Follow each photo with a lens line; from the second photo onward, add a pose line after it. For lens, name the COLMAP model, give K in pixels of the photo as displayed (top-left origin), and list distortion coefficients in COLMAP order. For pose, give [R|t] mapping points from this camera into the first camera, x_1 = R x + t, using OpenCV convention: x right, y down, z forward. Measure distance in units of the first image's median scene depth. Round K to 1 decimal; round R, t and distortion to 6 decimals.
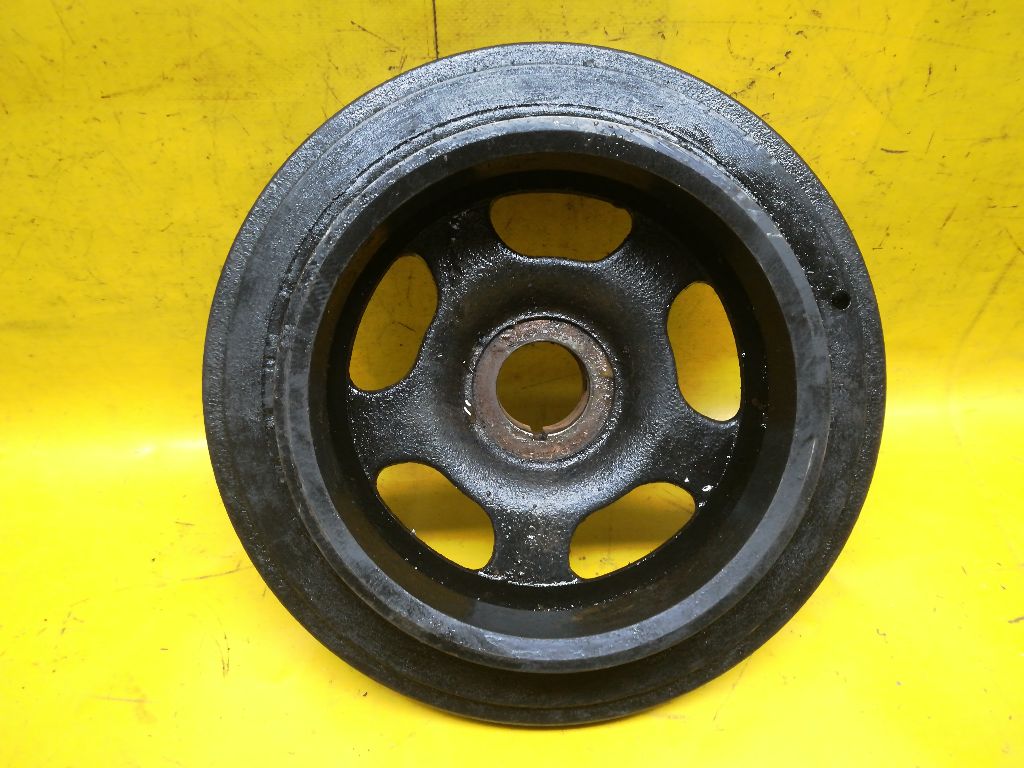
lens RADIAL K [[794.7, 0, 521.0], [0, 794.7, 373.5], [0, 0, 1]] dist [0.037248, -0.069742]
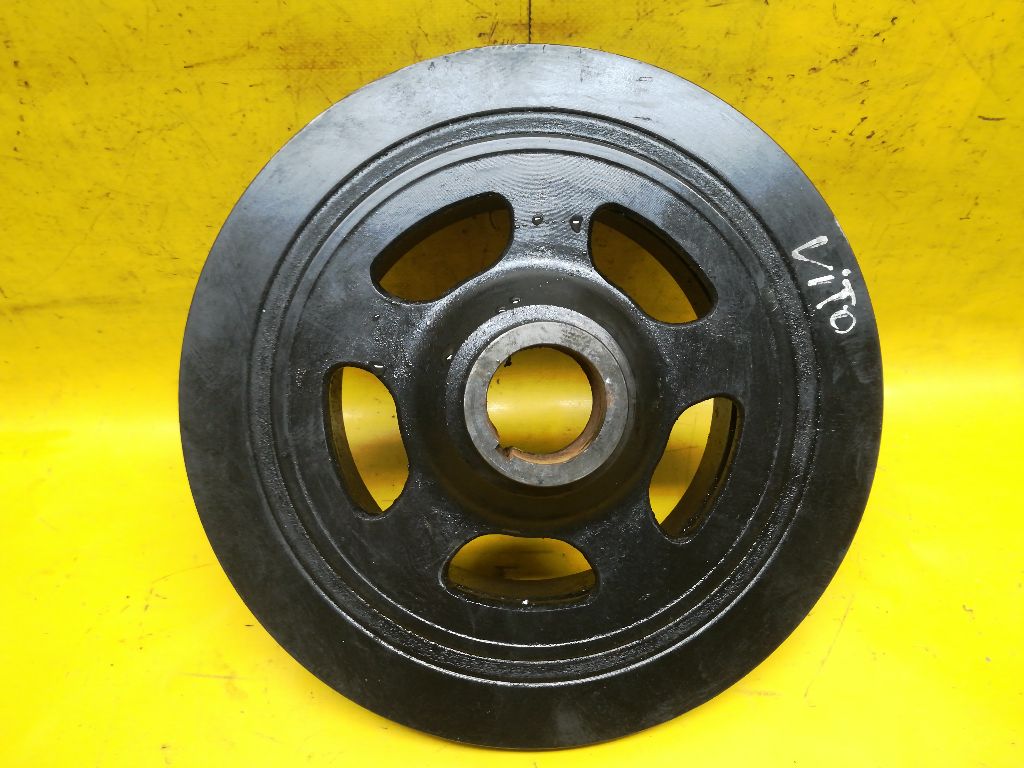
lens RADIAL K [[794.7, 0, 517.7], [0, 794.7, 372.1], [0, 0, 1]] dist [0.037248, -0.069742]
pose [[0.999953, -0.003088, -0.009156, -0.099741], [0.003460, 0.999159, 0.040853, -0.012211], [0.009022, -0.040883, 0.999123, 0.014925]]
